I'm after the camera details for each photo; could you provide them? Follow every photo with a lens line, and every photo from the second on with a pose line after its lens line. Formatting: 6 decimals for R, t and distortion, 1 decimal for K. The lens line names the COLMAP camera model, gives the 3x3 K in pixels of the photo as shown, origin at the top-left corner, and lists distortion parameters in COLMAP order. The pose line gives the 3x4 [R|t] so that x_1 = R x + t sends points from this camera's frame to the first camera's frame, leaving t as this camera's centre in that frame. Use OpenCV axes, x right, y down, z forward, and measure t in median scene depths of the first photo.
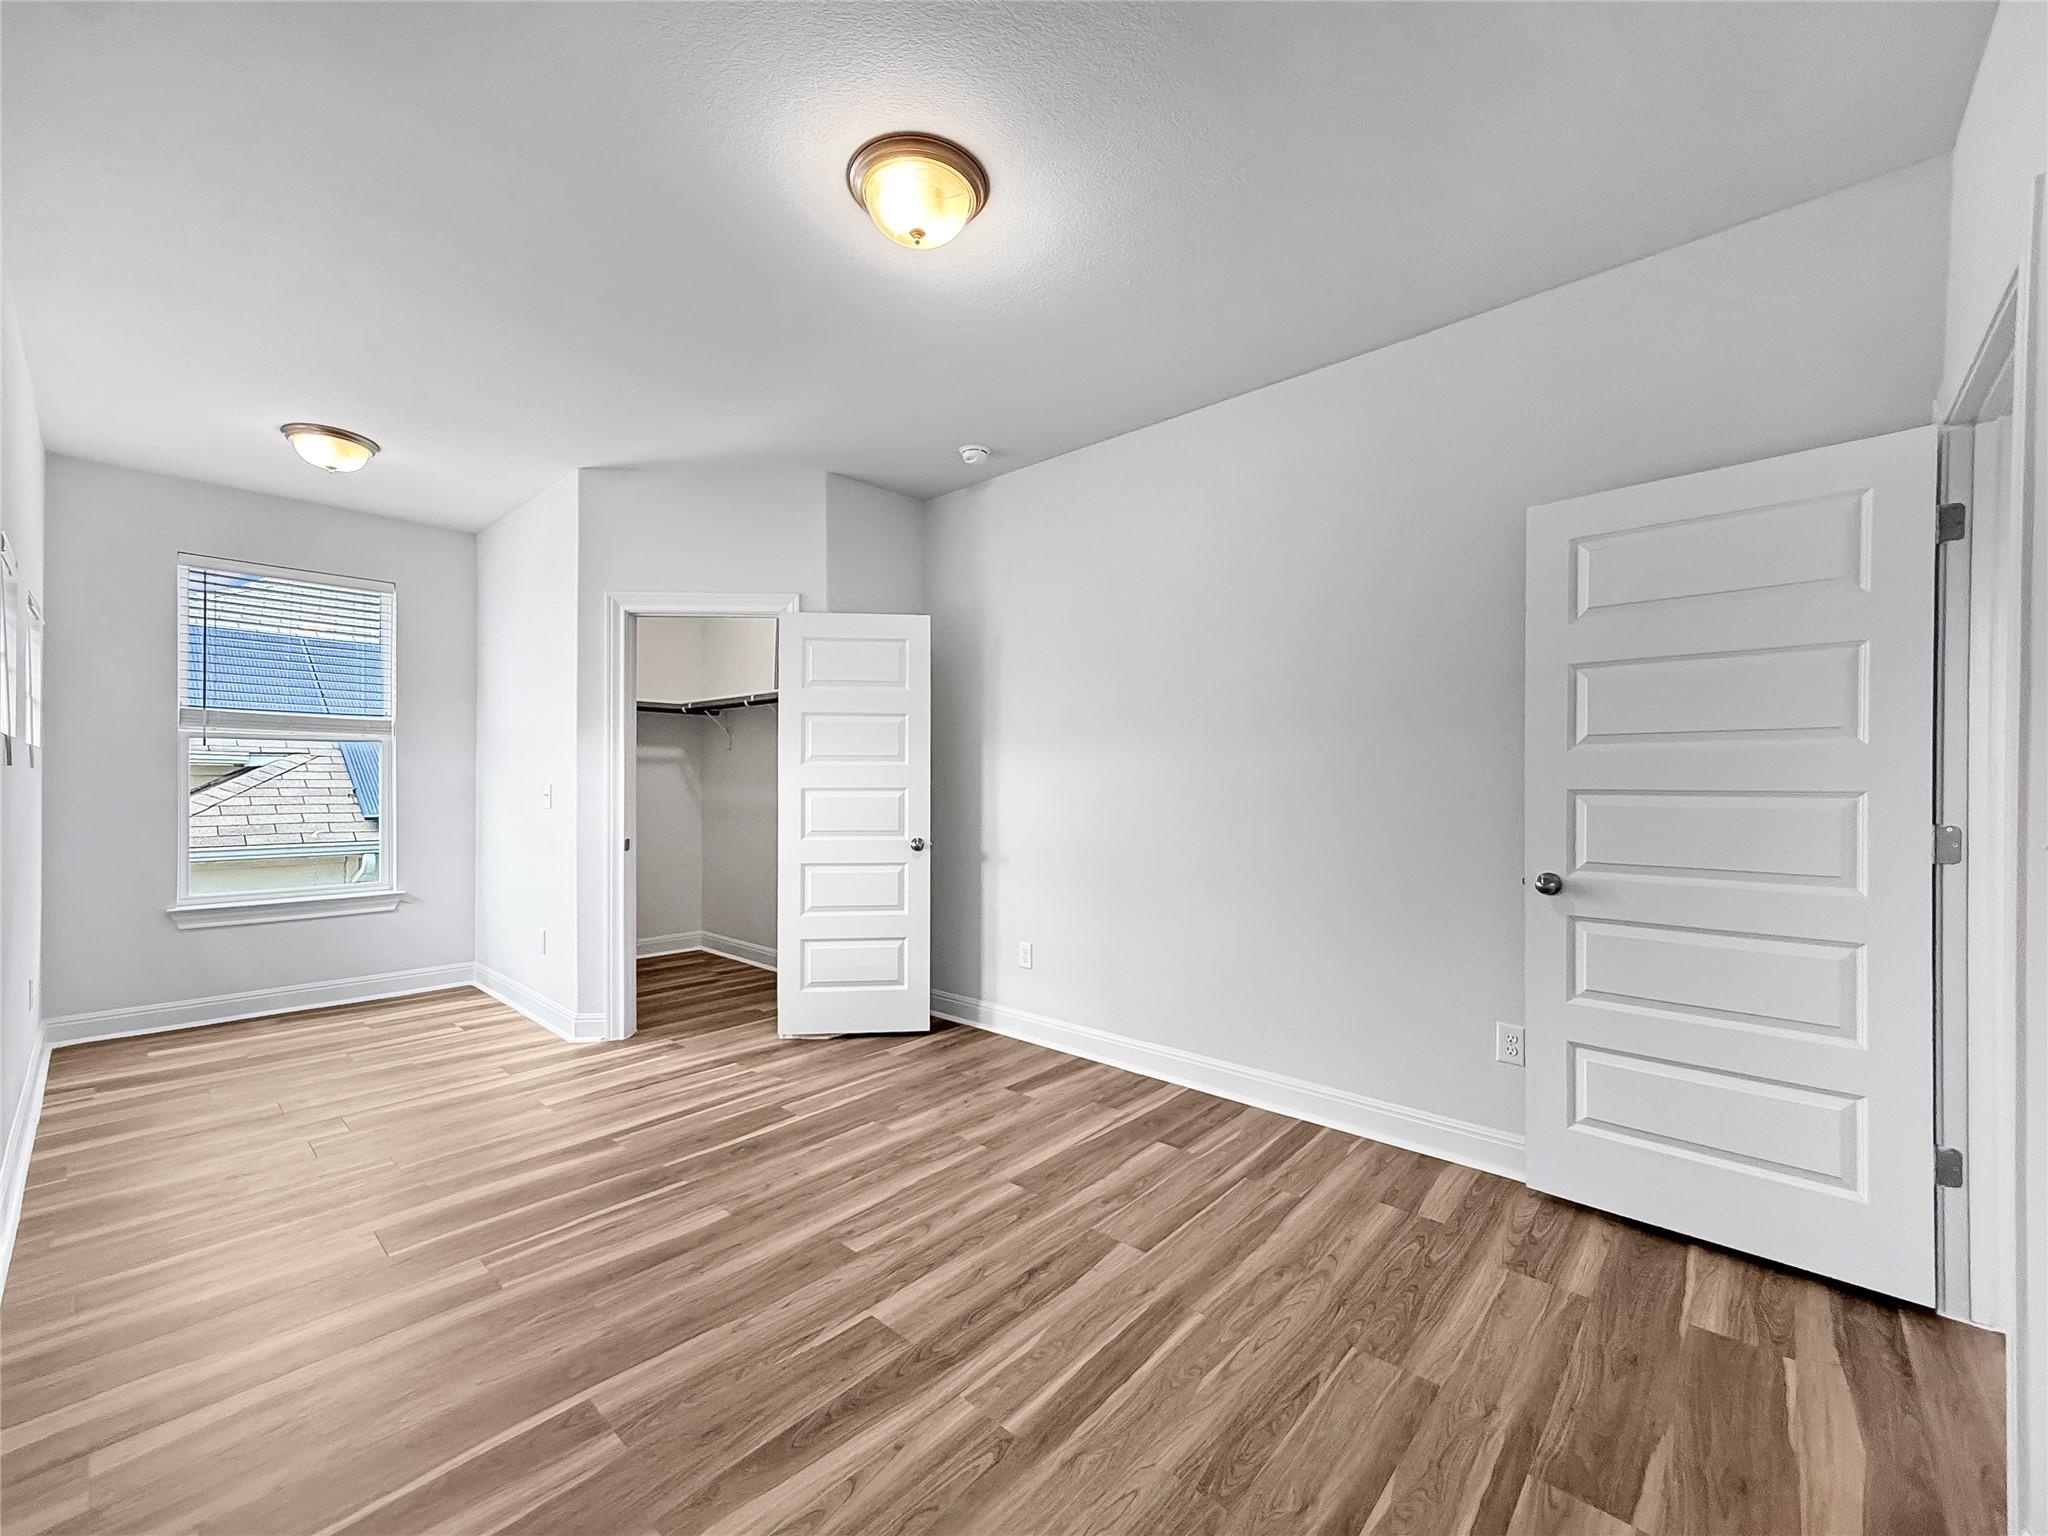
lens RADIAL K [[828.4, 0, 1031.5], [0, 828.4, 771.8], [0, 0, 1]] dist [0.000128, -0.000083]
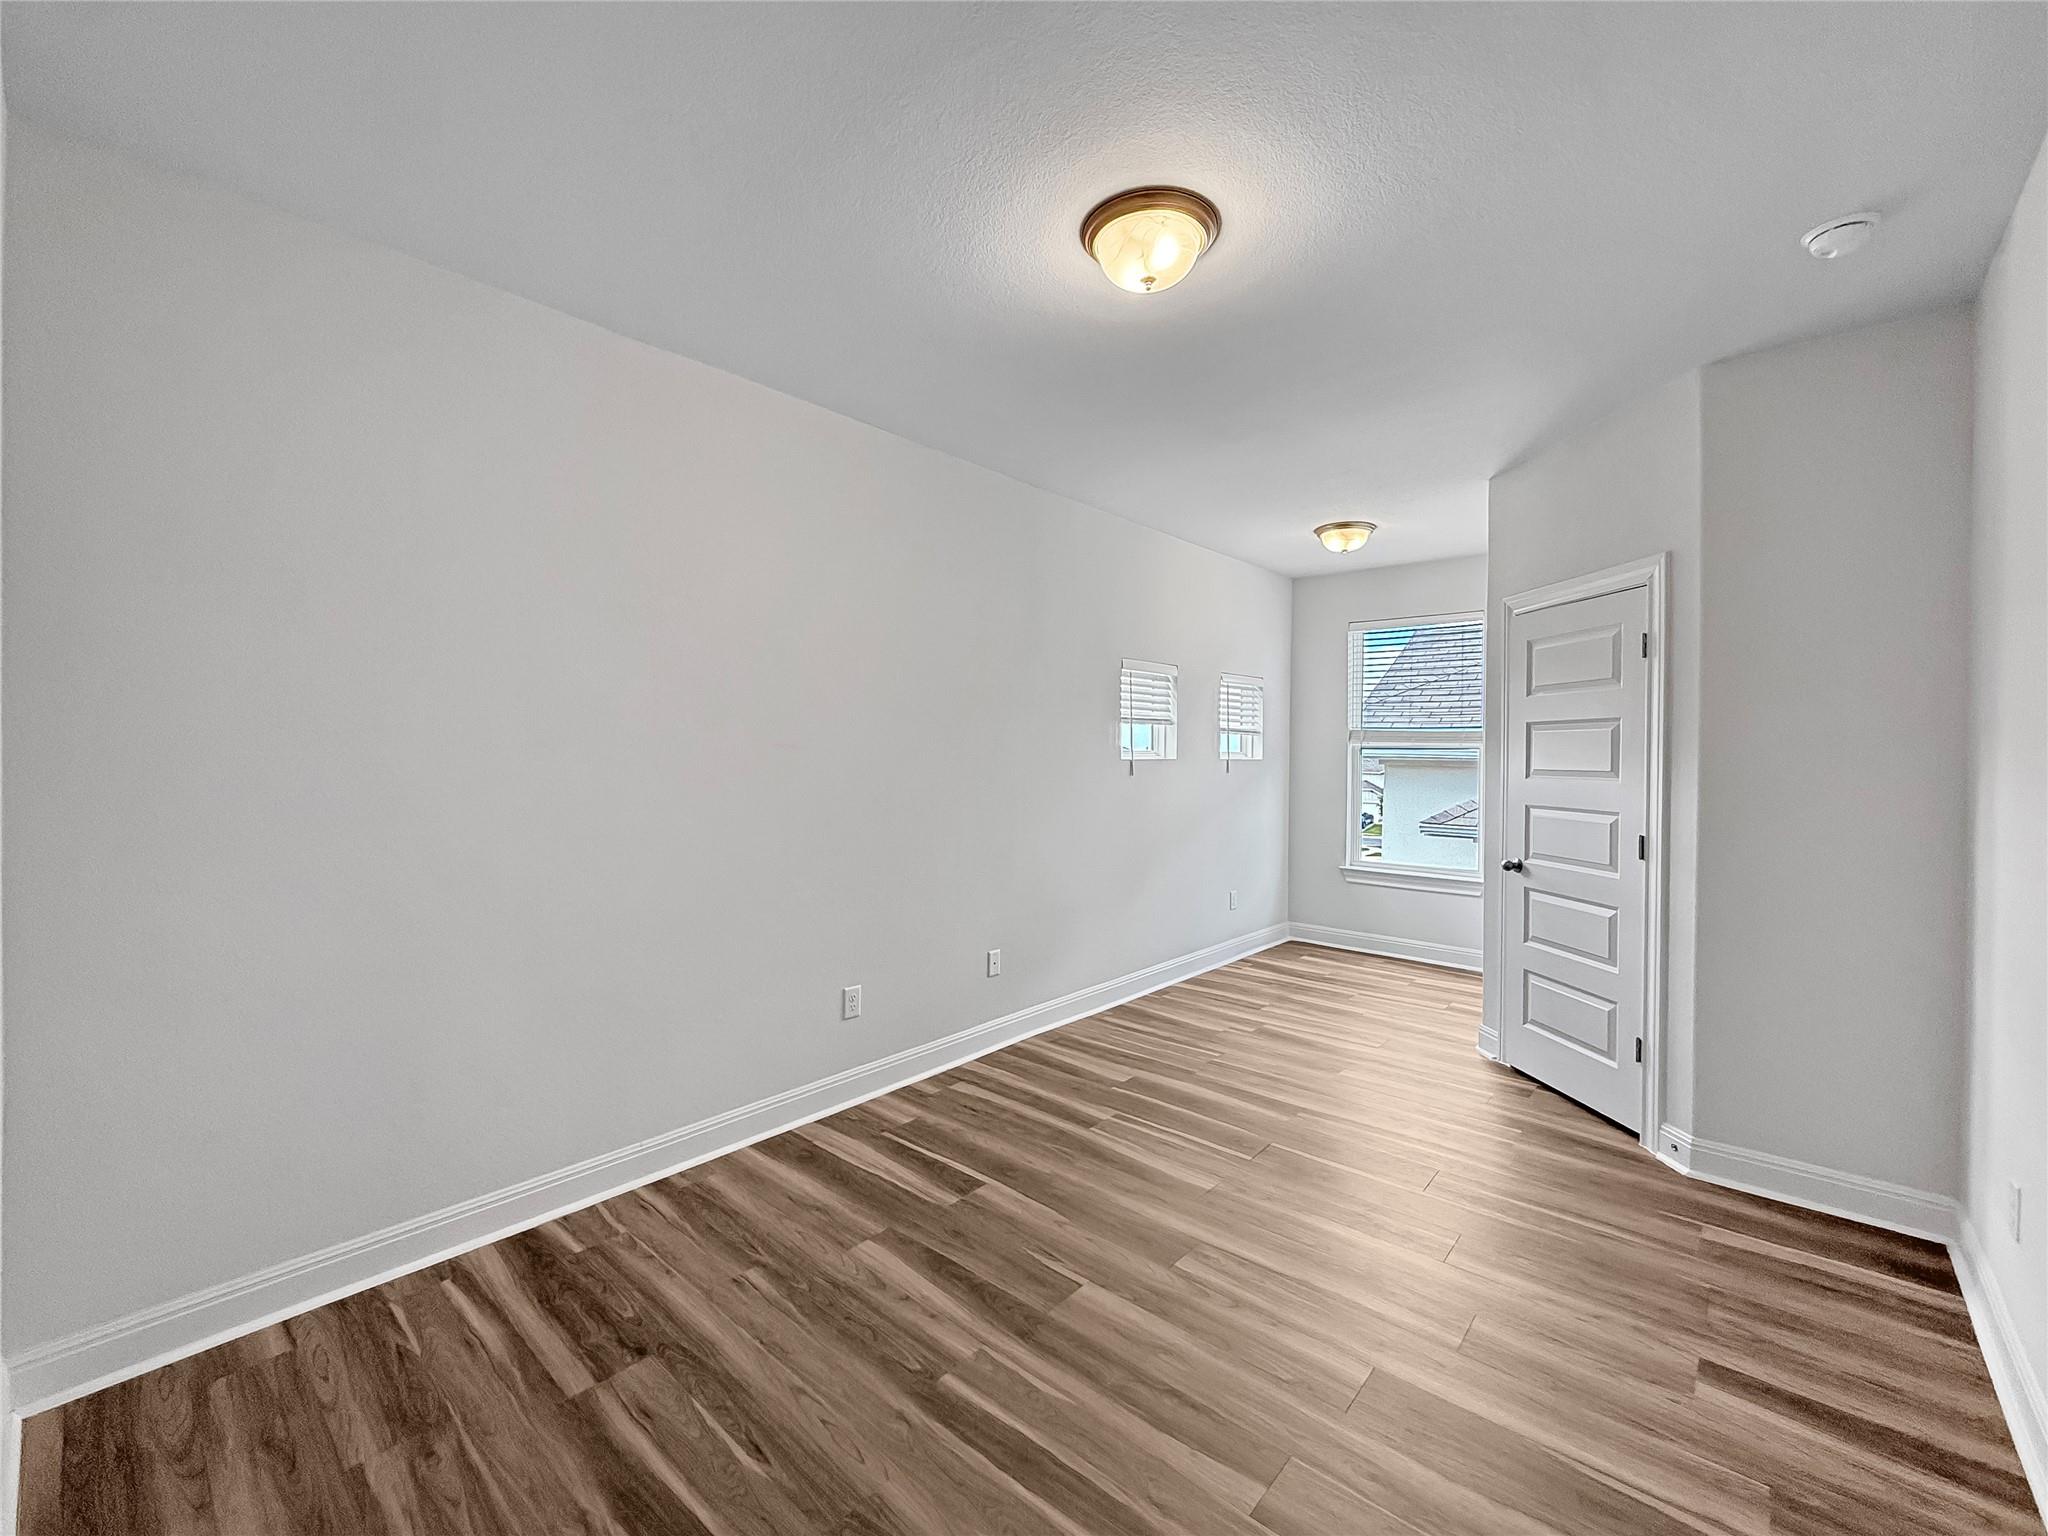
lens RADIAL K [[828.4, 0, 1031.5], [0, 828.4, 771.8], [0, 0, 1]] dist [0.000128, -0.000083]
pose [[0.025534, 0.022757, -0.999415, 0.962507], [-0.001133, 0.999741, 0.022735, -0.083370], [0.999673, 0.000552, 0.025553, 0.924752]]
